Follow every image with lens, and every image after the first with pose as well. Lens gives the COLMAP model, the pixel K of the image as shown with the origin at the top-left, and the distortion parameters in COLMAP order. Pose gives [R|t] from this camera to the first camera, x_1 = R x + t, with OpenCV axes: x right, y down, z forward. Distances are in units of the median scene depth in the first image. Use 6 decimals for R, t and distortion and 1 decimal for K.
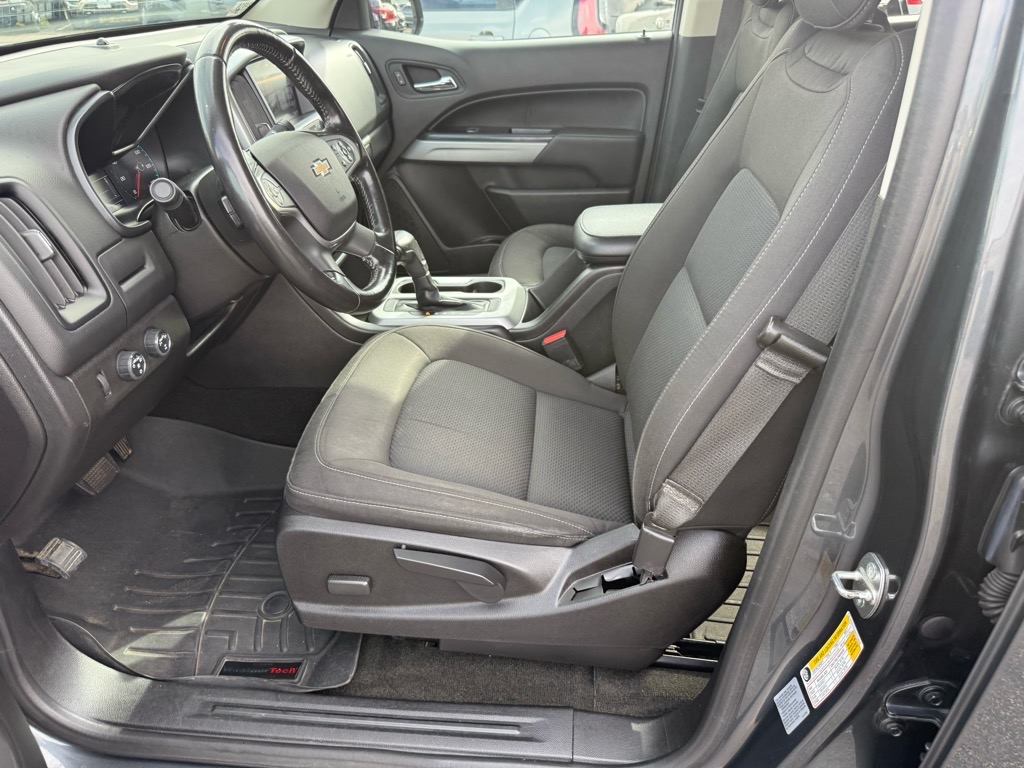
lens RADIAL K [[729.0, 0, 512.0], [0, 729.0, 384.0], [0, 0, 1]] dist [0.033267, -0.089559]
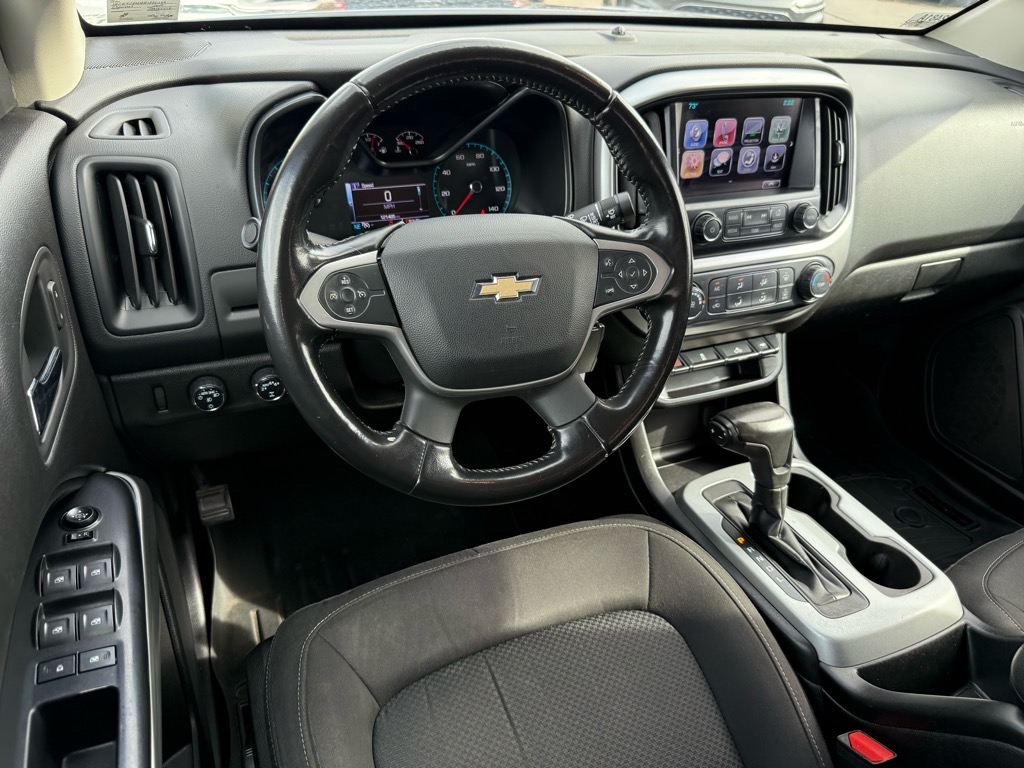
lens RADIAL K [[729.0, 0, 512.0], [0, 729.0, 384.0], [0, 0, 1]] dist [0.033267, -0.089559]
pose [[0.477079, 0.511063, -0.714989, 0.200463], [-0.492817, 0.829167, 0.263842, -0.327958], [0.727686, 0.226485, 0.647439, 0.508702]]
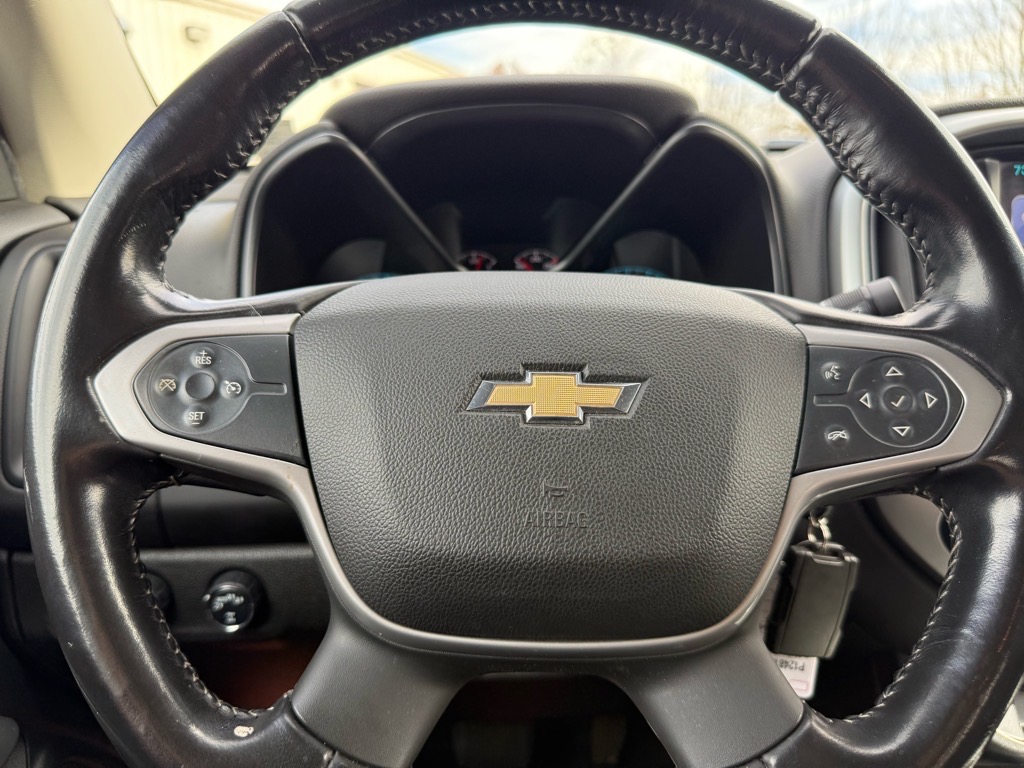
lens RADIAL K [[729.0, 0, 512.0], [0, 729.0, 384.0], [0, 0, 1]] dist [0.033267, -0.089559]
pose [[0.120221, 0.210521, -0.970169, 0.000440], [-0.472022, 0.871845, 0.130693, -0.270336], [0.873351, 0.442229, 0.204185, 0.776091]]
